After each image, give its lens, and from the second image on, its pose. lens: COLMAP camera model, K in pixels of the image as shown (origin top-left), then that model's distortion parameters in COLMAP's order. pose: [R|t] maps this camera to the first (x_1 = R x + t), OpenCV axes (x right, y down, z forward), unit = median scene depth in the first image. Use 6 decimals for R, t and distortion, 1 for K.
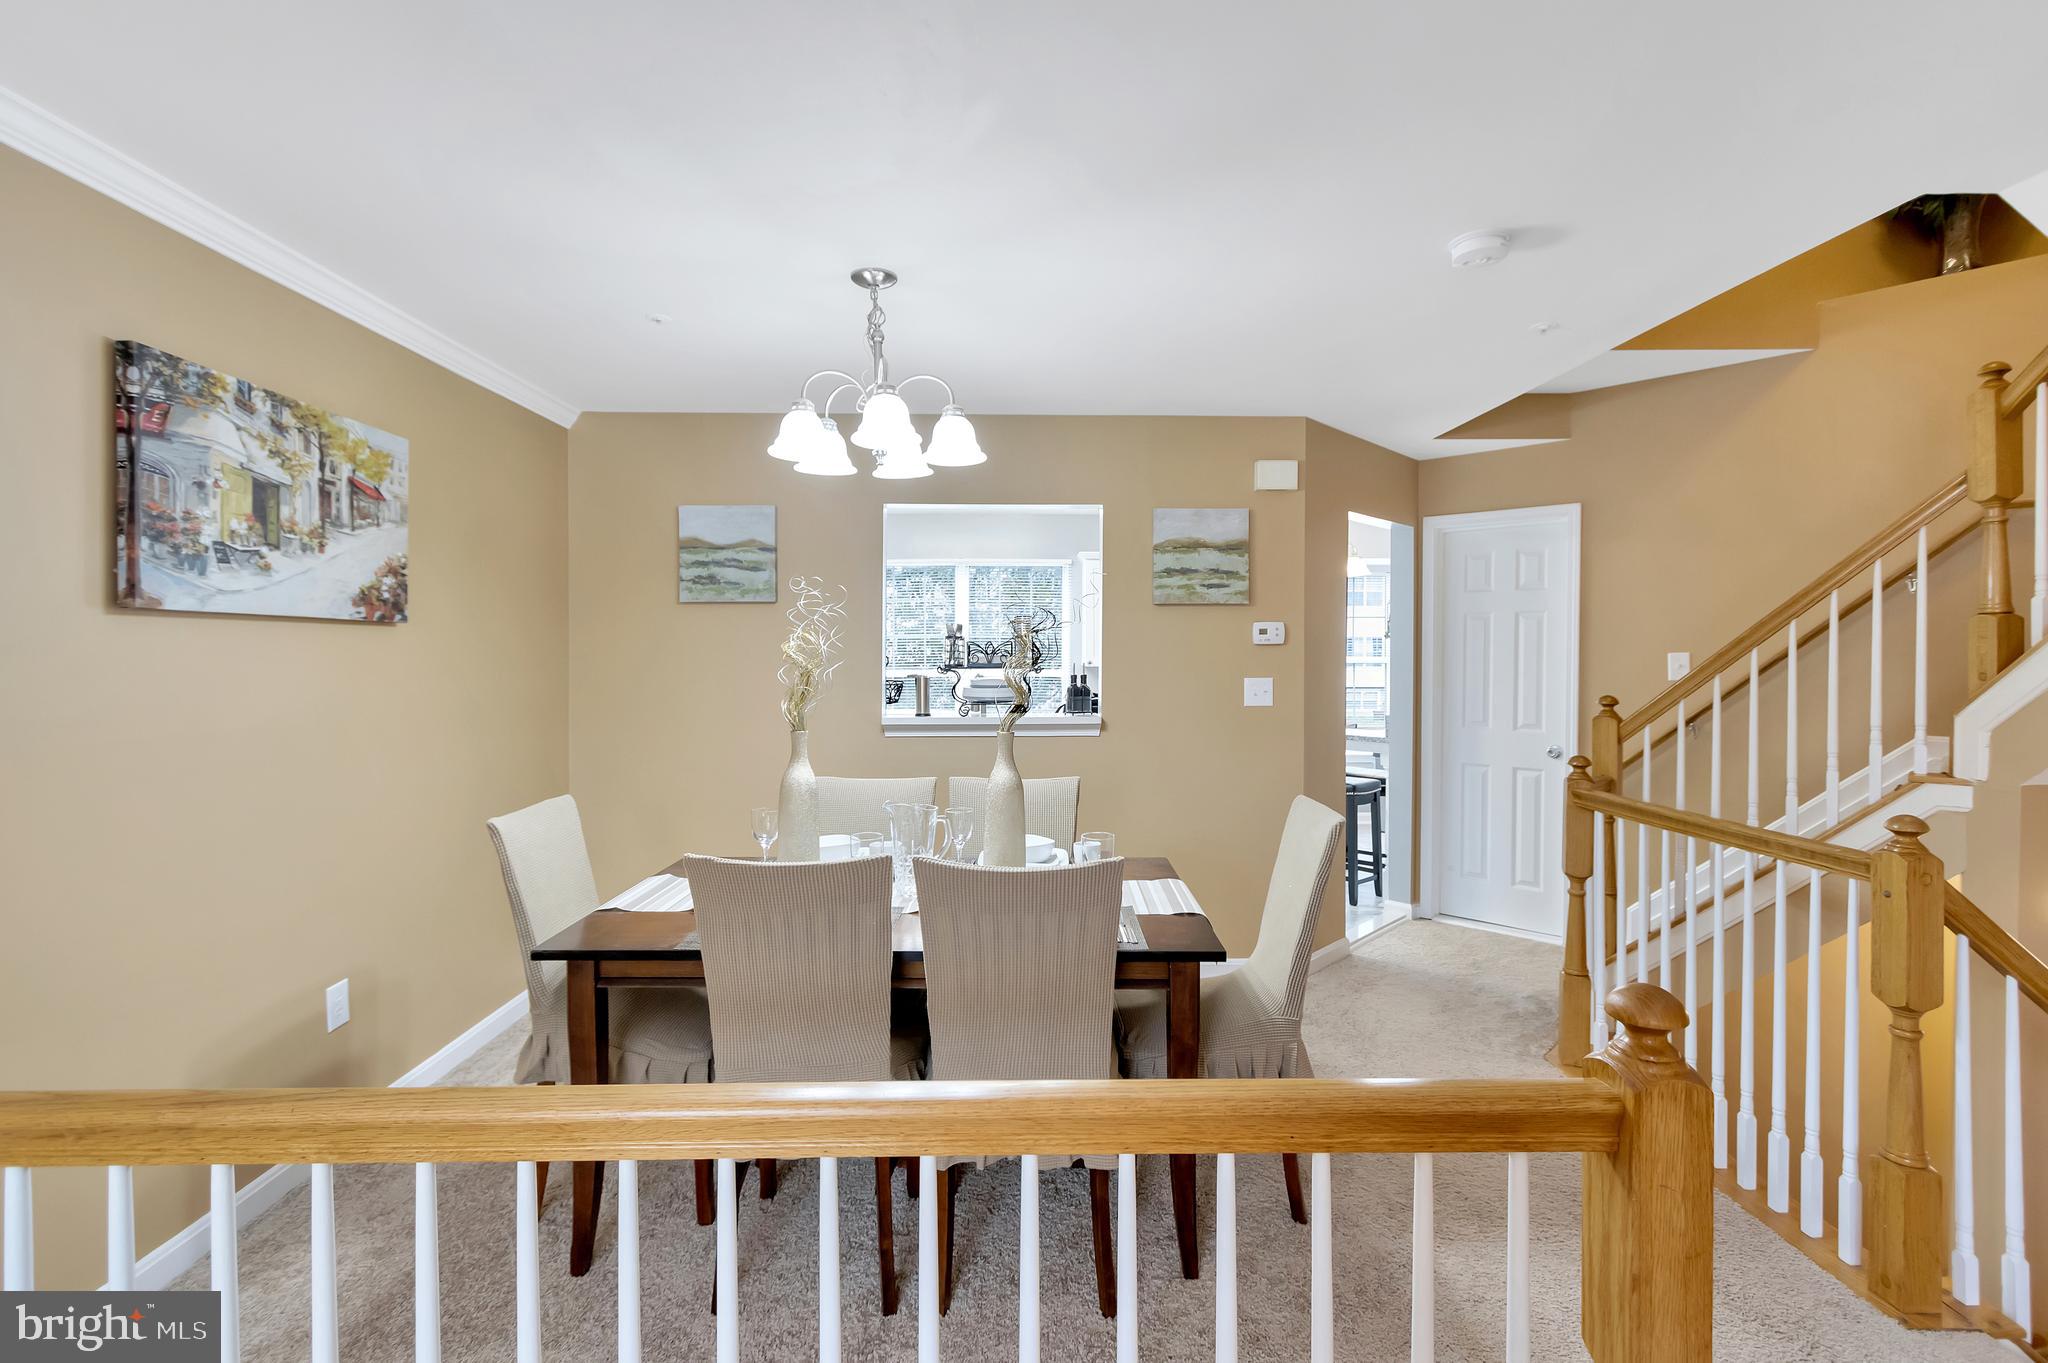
lens RADIAL K [[931.6, 0, 1018.4], [0, 931.6, 674.2], [0, 0, 1]] dist [0.001782, -0.000711]
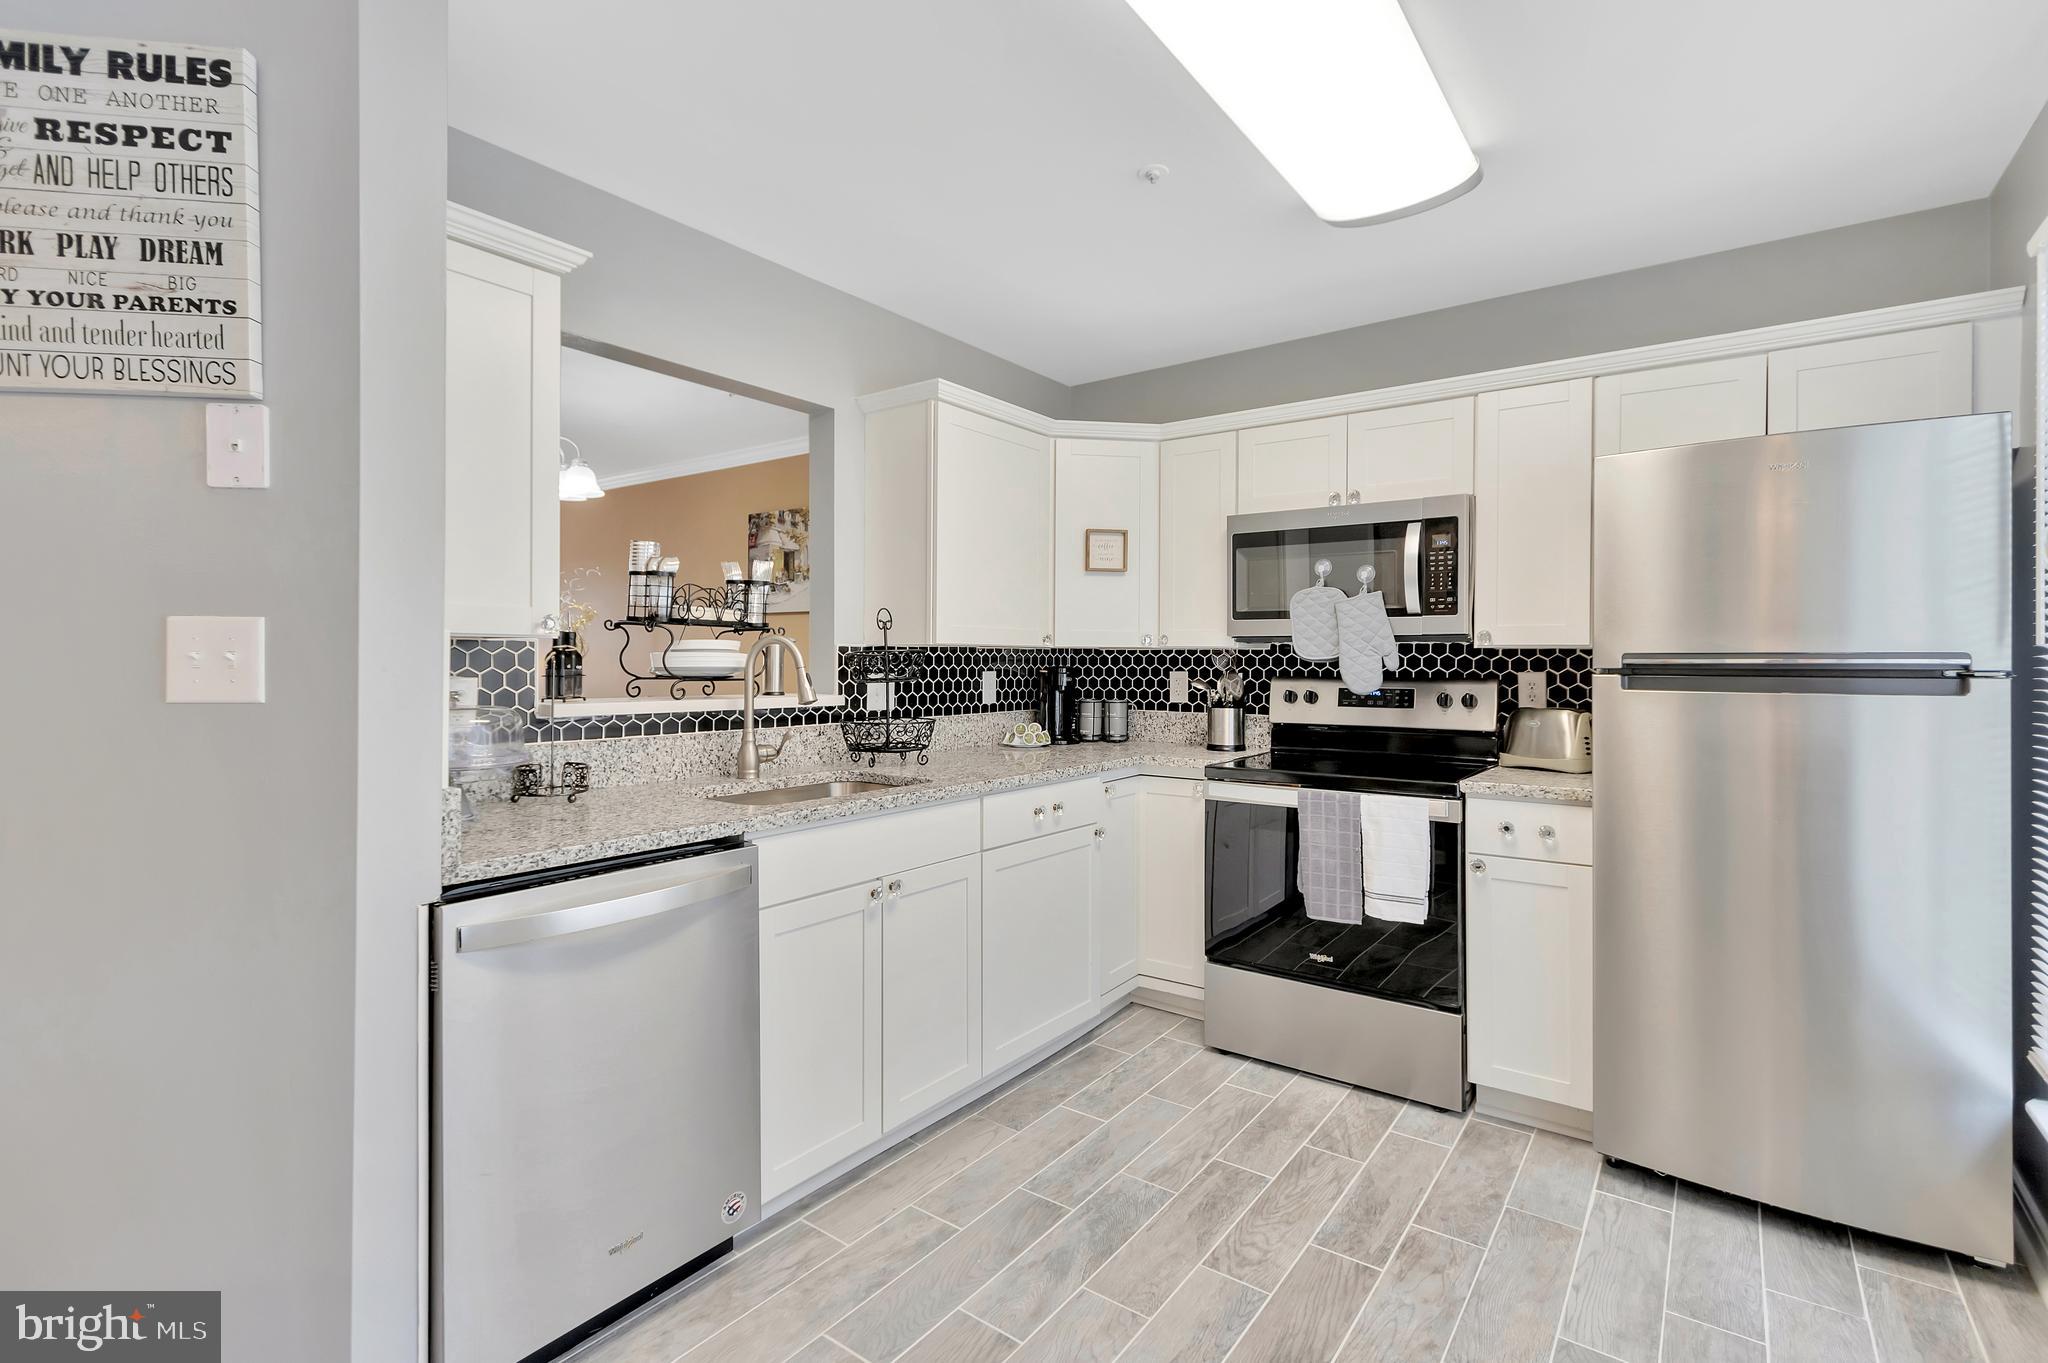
lens RADIAL K [[943.5, 0, 1025.6], [0, 943.5, 673.1], [0, 0, 1]] dist [0.002989, -0.001152]
pose [[-0.591873, 0.000930, -0.806030, 0.601161], [-0.027128, 0.999410, 0.021073, 0.017368], [0.805574, 0.034339, -0.591499, 2.523936]]
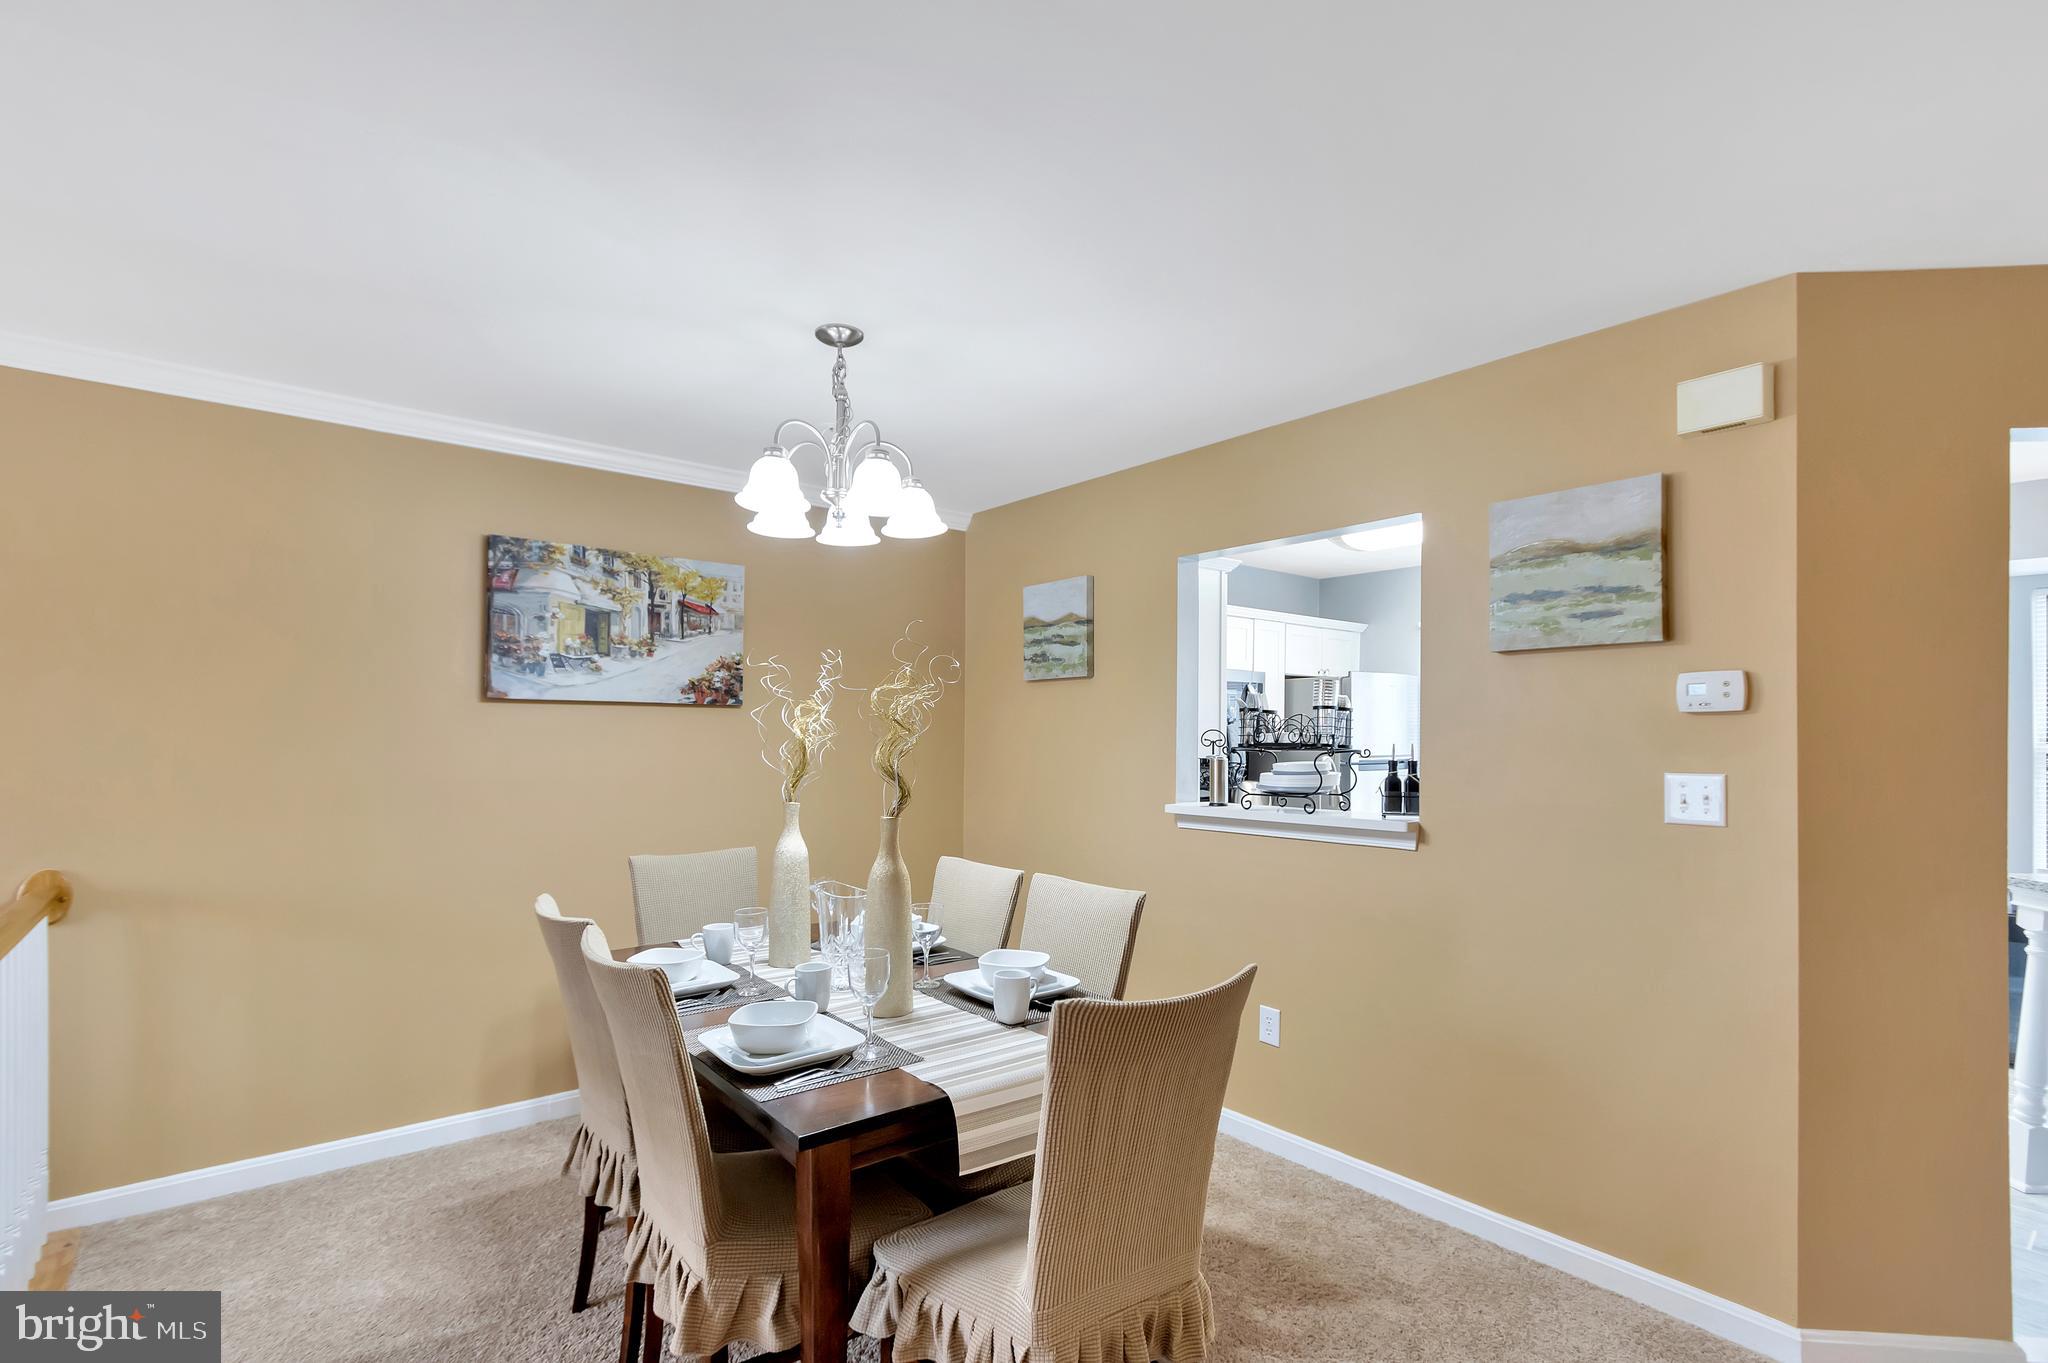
lens RADIAL K [[955.3, 0, 1022.4], [0, 955.3, 732.1], [0, 0, 1]] dist [0.022895, -0.000233]
pose [[0.626433, -0.000684, -0.779475, 0.724849], [-0.021814, 0.999593, -0.018408, -0.001259], [0.779170, 0.028535, 0.626162, 0.524037]]
